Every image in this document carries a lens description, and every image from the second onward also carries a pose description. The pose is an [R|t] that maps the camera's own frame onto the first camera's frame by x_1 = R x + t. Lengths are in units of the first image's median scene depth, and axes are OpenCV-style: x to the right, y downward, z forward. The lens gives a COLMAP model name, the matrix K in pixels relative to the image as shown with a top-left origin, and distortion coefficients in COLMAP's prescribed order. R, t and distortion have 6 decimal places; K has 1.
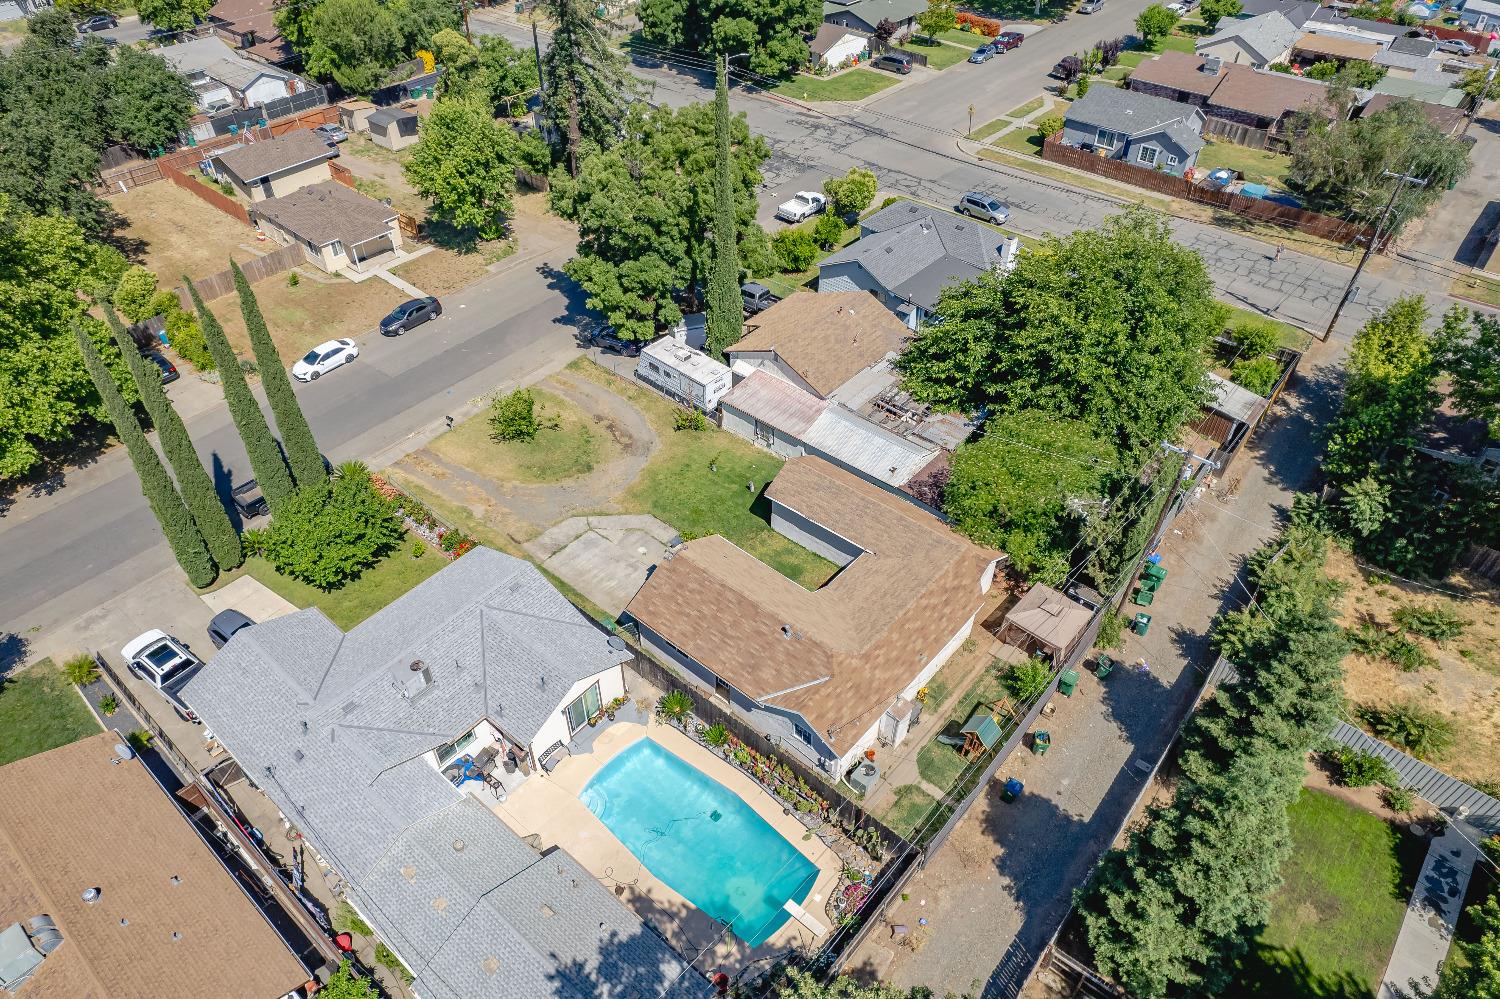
lens RADIAL K [[962.0, 0, 743.2], [0, 962.0, 504.7], [0, 0, 1]] dist [-0.072586, 0.062181]
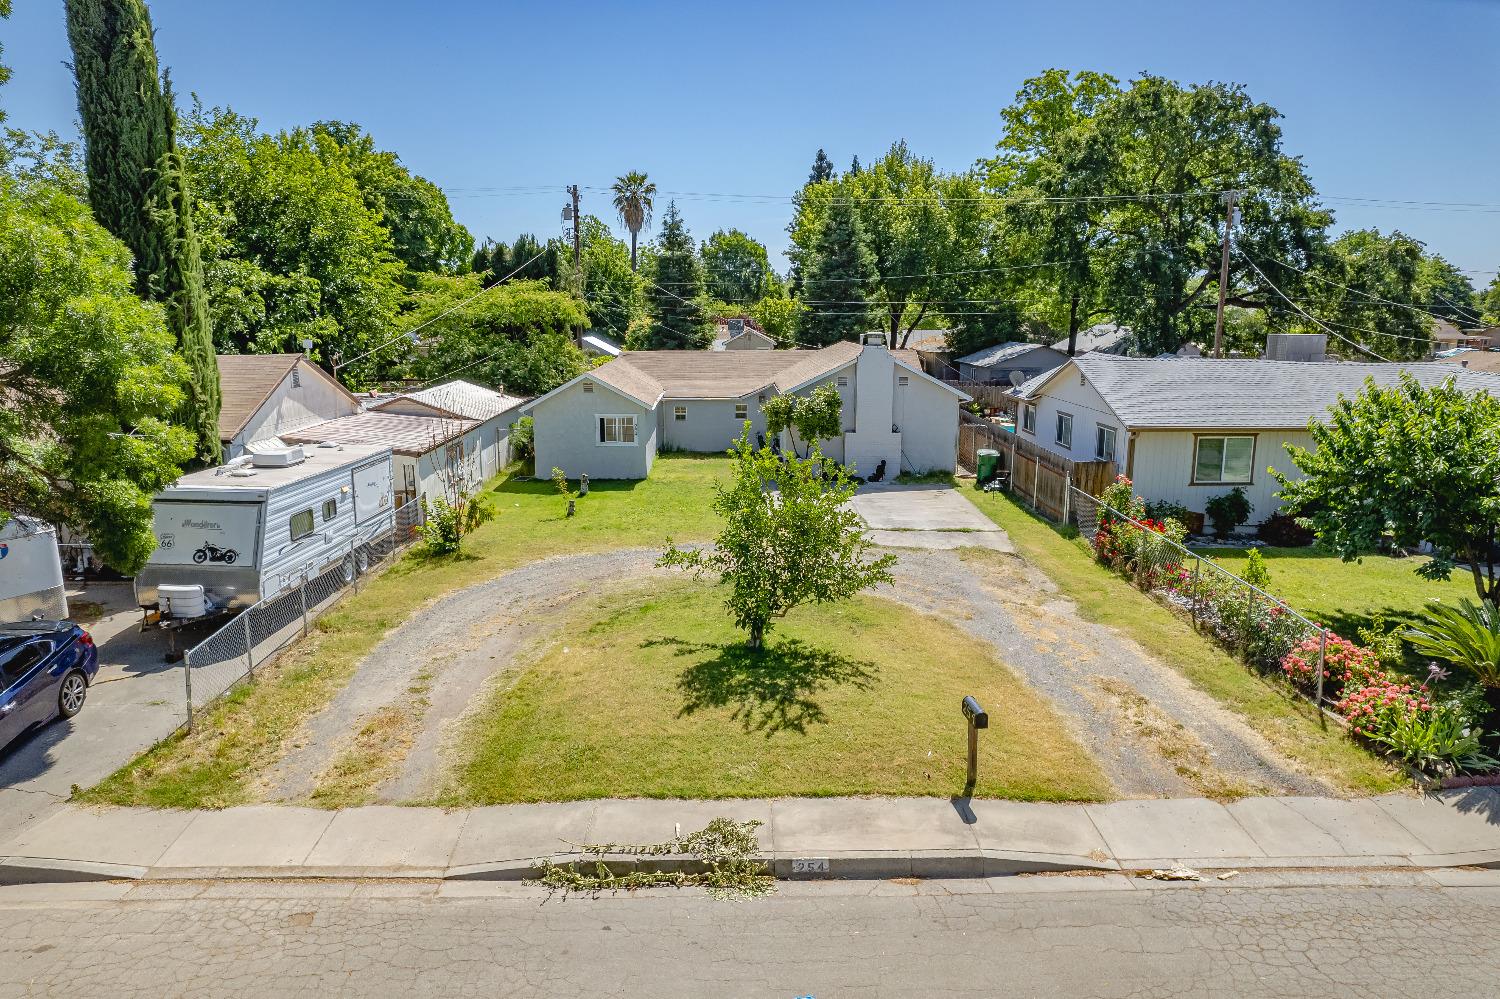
lens RADIAL K [[962.0, 0, 740.2], [0, 962.0, 504.5], [0, 0, 1]] dist [-0.072586, 0.062181]
pose [[-0.660298, -0.152448, 0.735369, -0.409657], [0.497383, 0.644878, 0.580295, -0.256953], [-0.562688, 0.748927, -0.349987, 1.047515]]
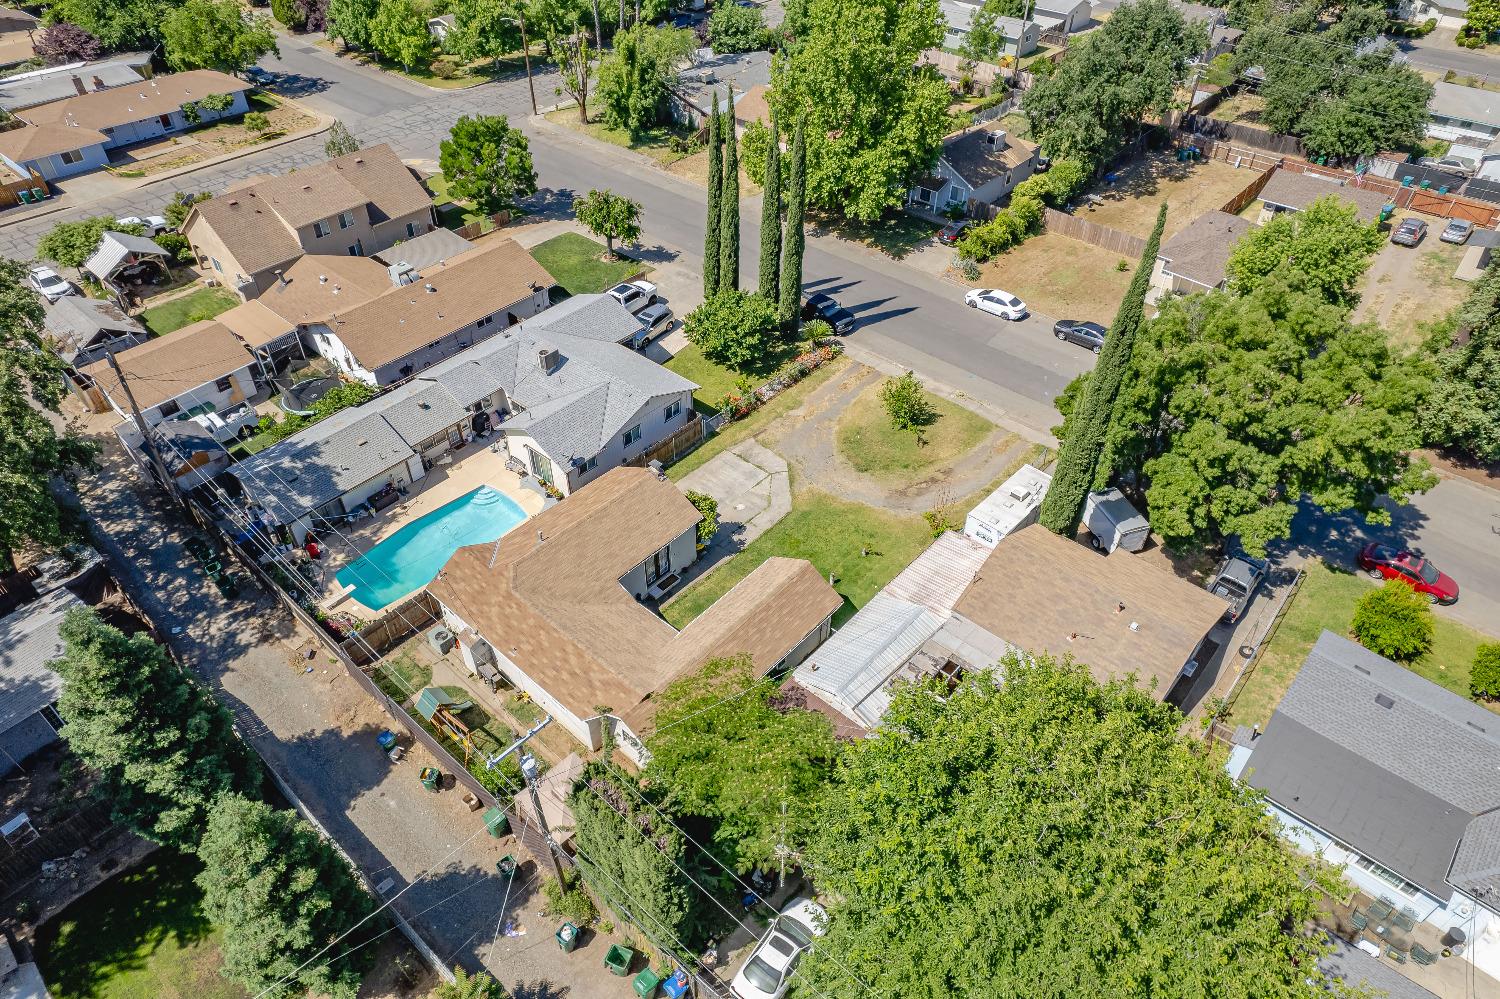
lens RADIAL K [[962.0, 0, 739.4], [0, 962.0, 503.1], [0, 0, 1]] dist [-0.072586, 0.062181]
pose [[-0.024846, 0.657171, -0.753332, 0.586593], [-0.662361, 0.553600, 0.504781, -0.415735], [0.748772, 0.511520, 0.421530, 0.472721]]
